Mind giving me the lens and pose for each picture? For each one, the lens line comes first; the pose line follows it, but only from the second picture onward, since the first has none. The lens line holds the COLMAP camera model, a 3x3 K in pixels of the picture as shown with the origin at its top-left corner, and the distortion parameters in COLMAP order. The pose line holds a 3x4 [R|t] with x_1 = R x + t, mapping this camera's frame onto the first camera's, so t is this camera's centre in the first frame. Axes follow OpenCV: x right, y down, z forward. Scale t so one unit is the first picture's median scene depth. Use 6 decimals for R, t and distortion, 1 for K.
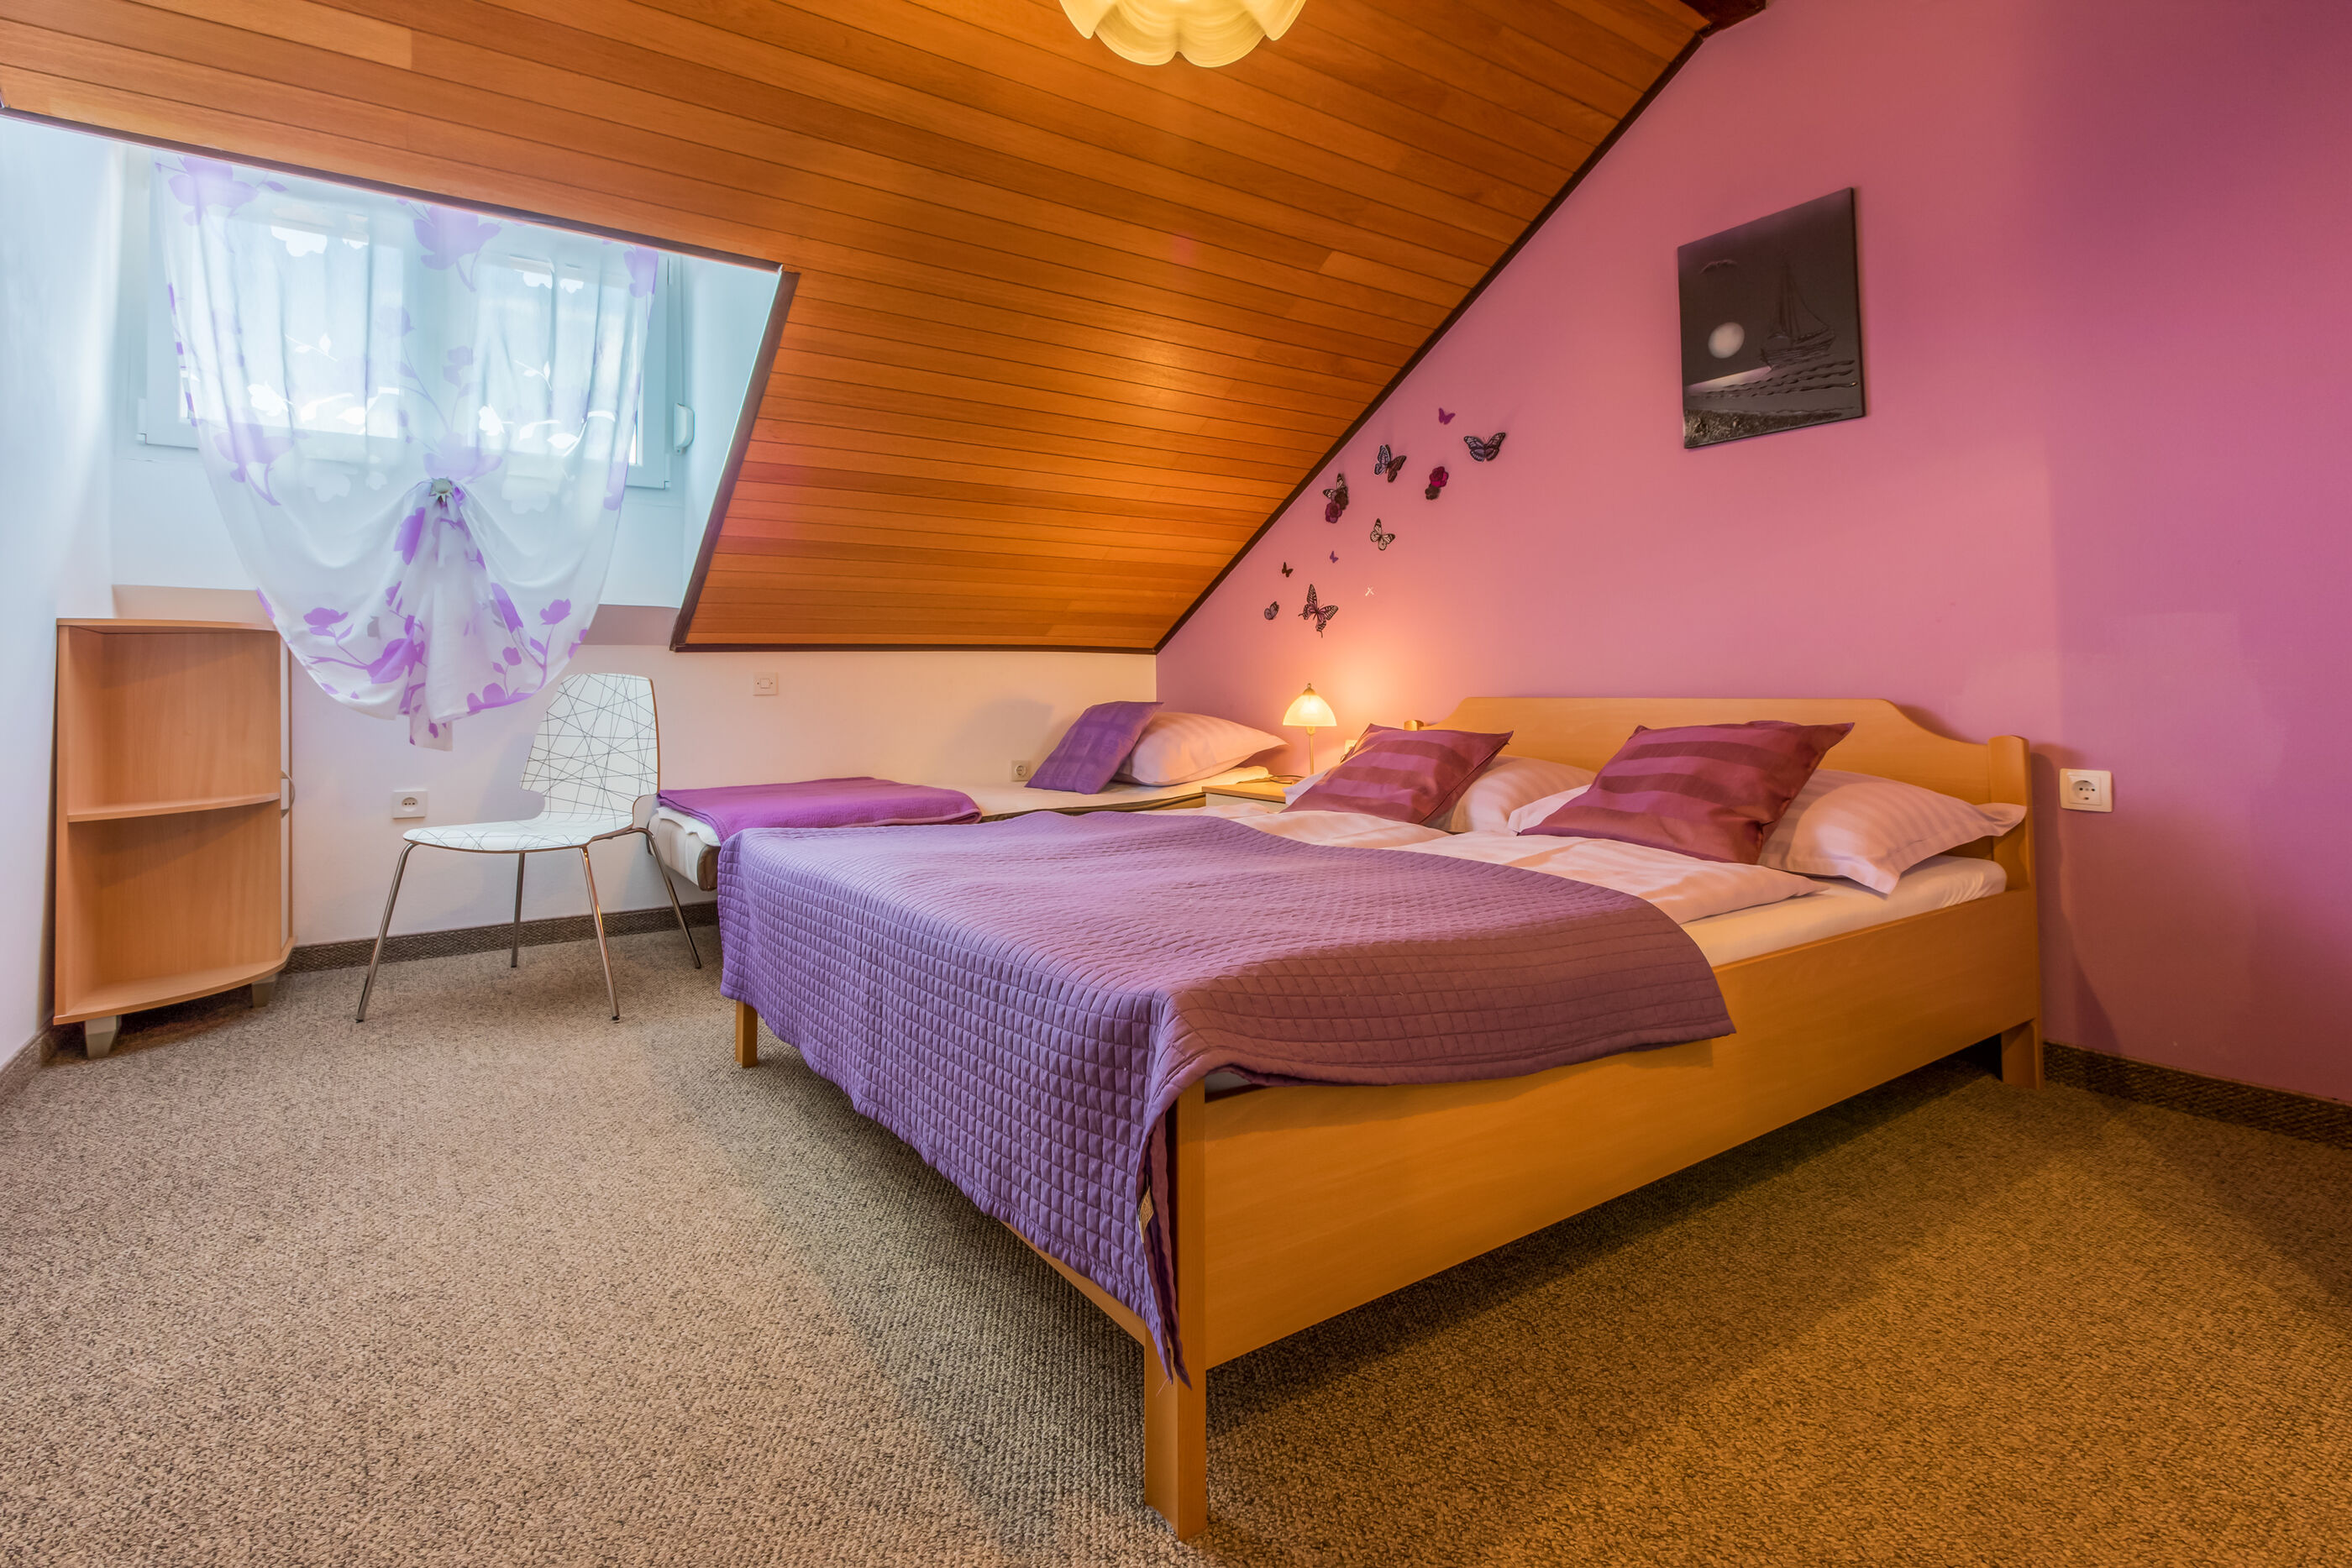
lens RADIAL K [[1120.9, 0, 1170.0], [0, 1120.9, 640.4], [0, 0, 1]] dist [0.003800, -0.000172]
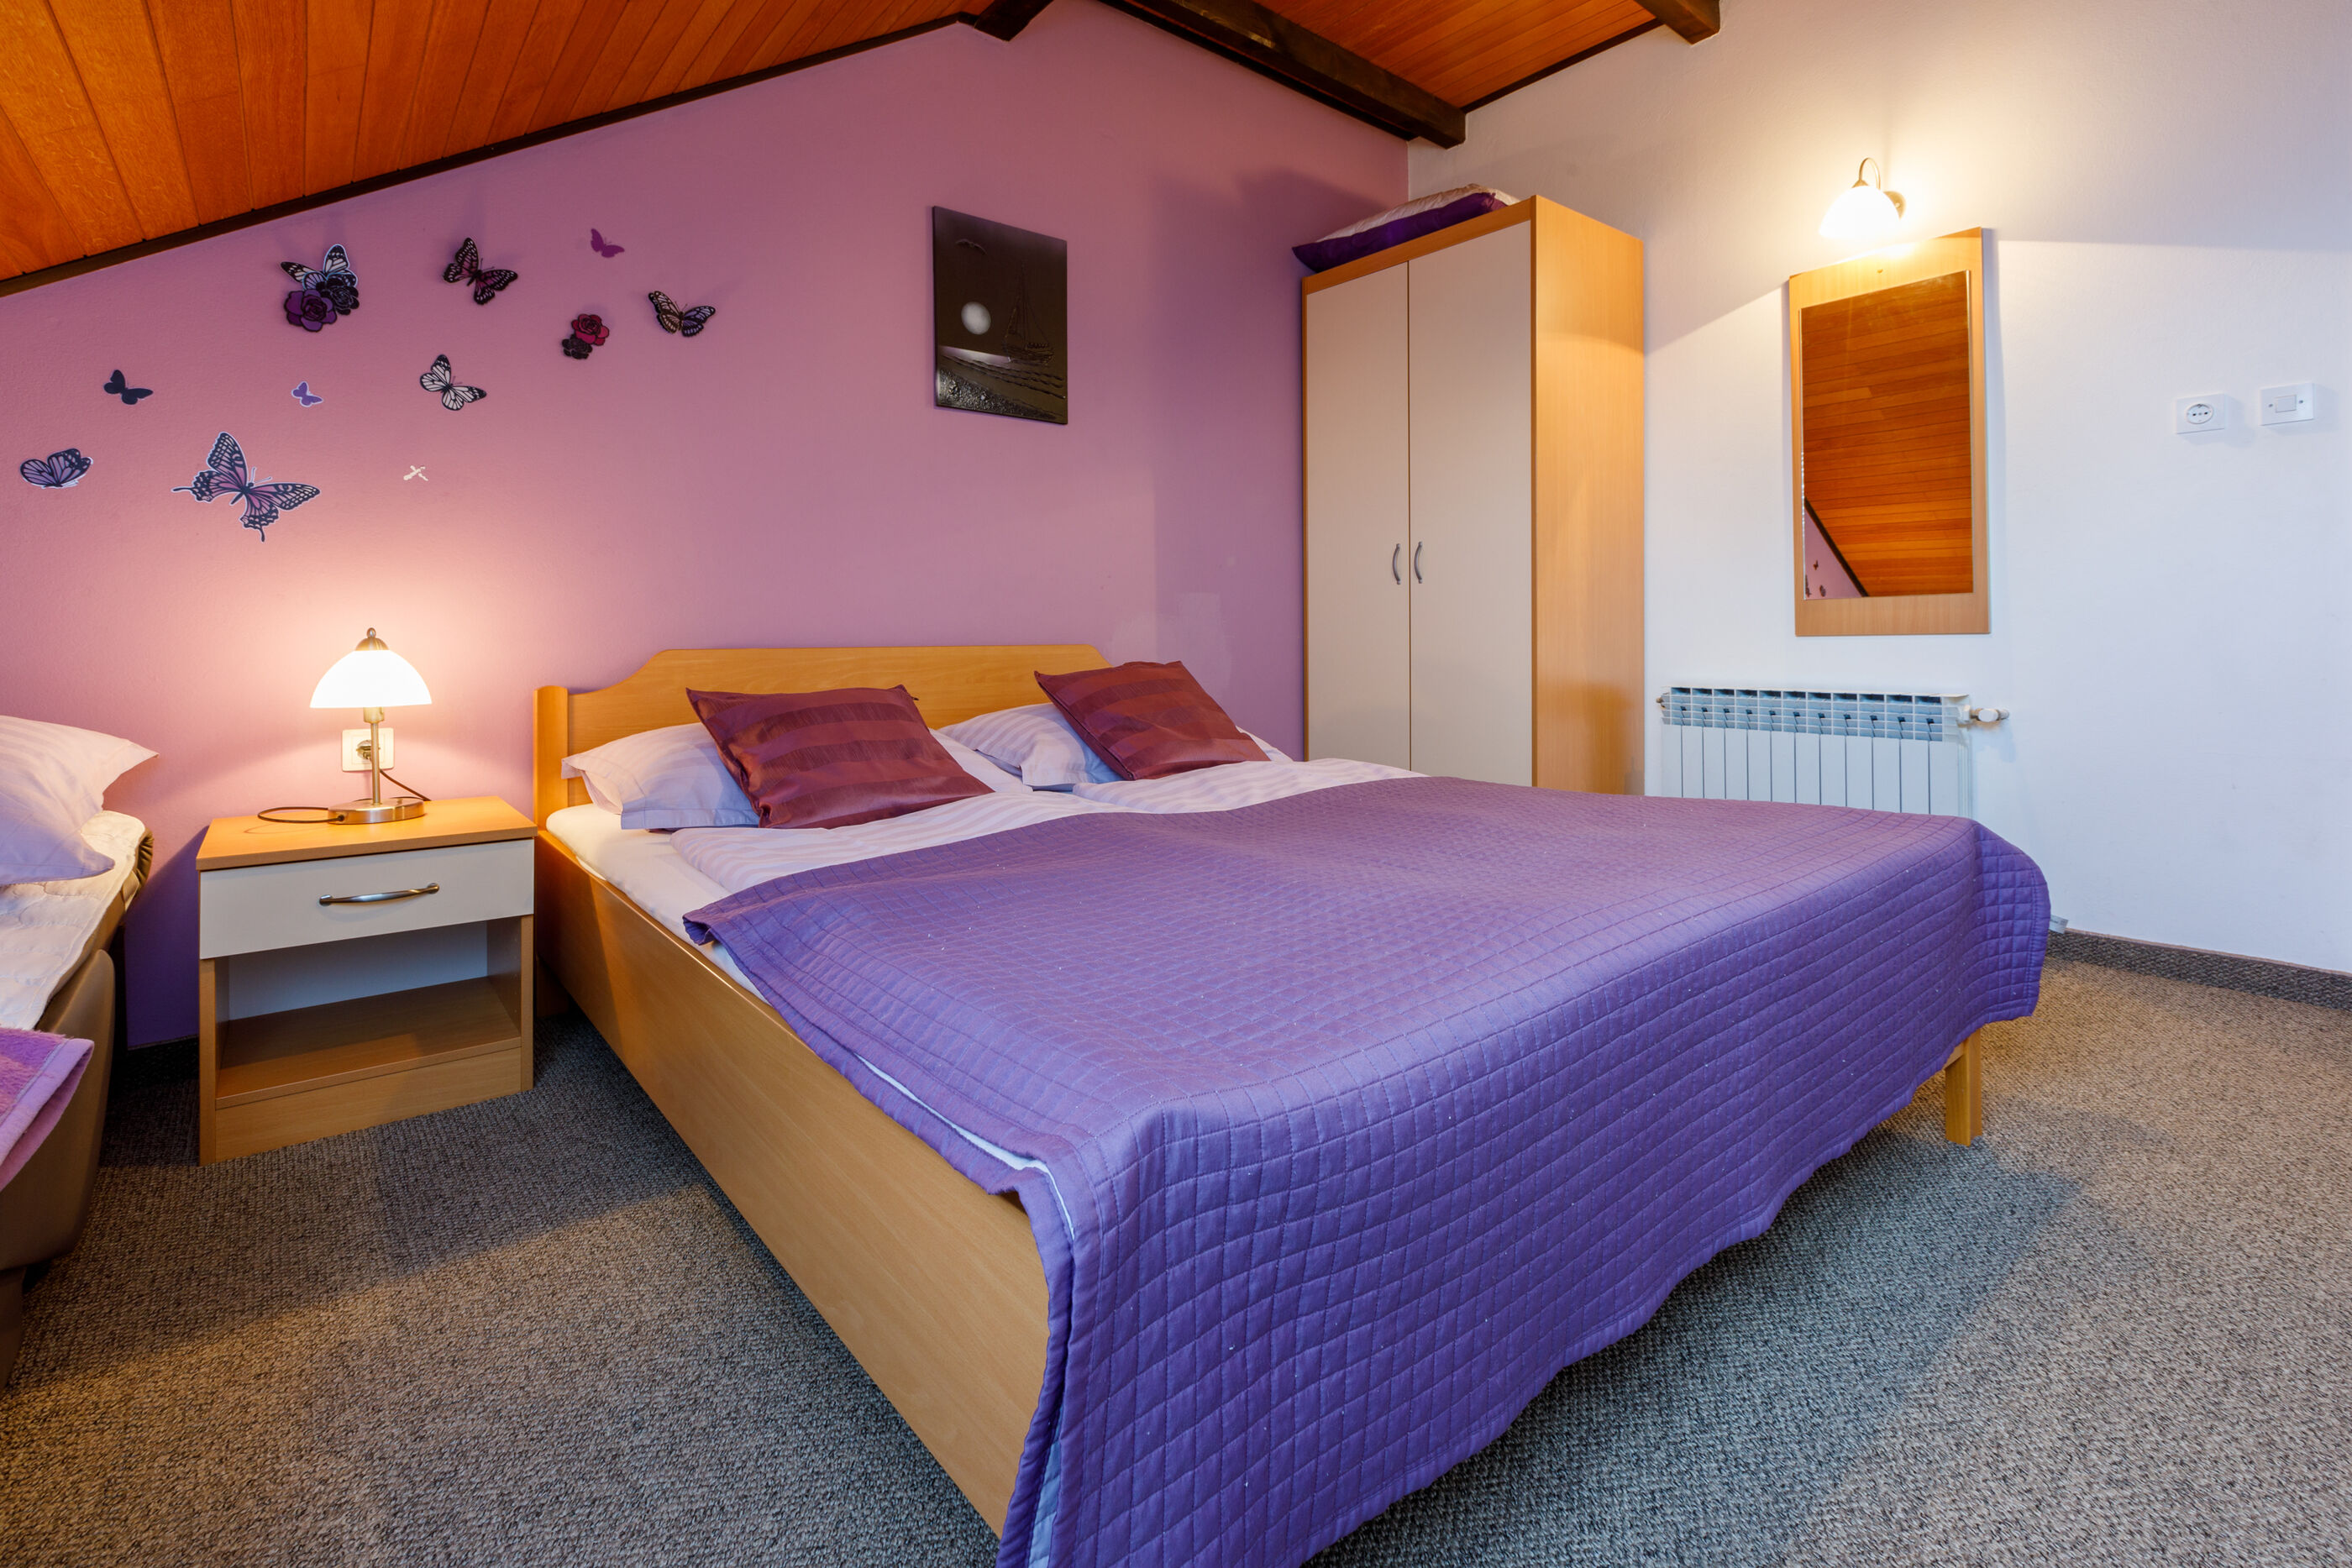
lens RADIAL K [[1098.4, 0, 1172.2], [0, 1098.4, 626.6], [0, 0, 1]] dist [0.001871, -0.000259]
pose [[-0.082568, 0.015121, 0.996471, -0.503974], [-0.036789, 0.999157, -0.018210, 0.037914], [-0.995906, -0.038163, -0.081942, 0.775272]]
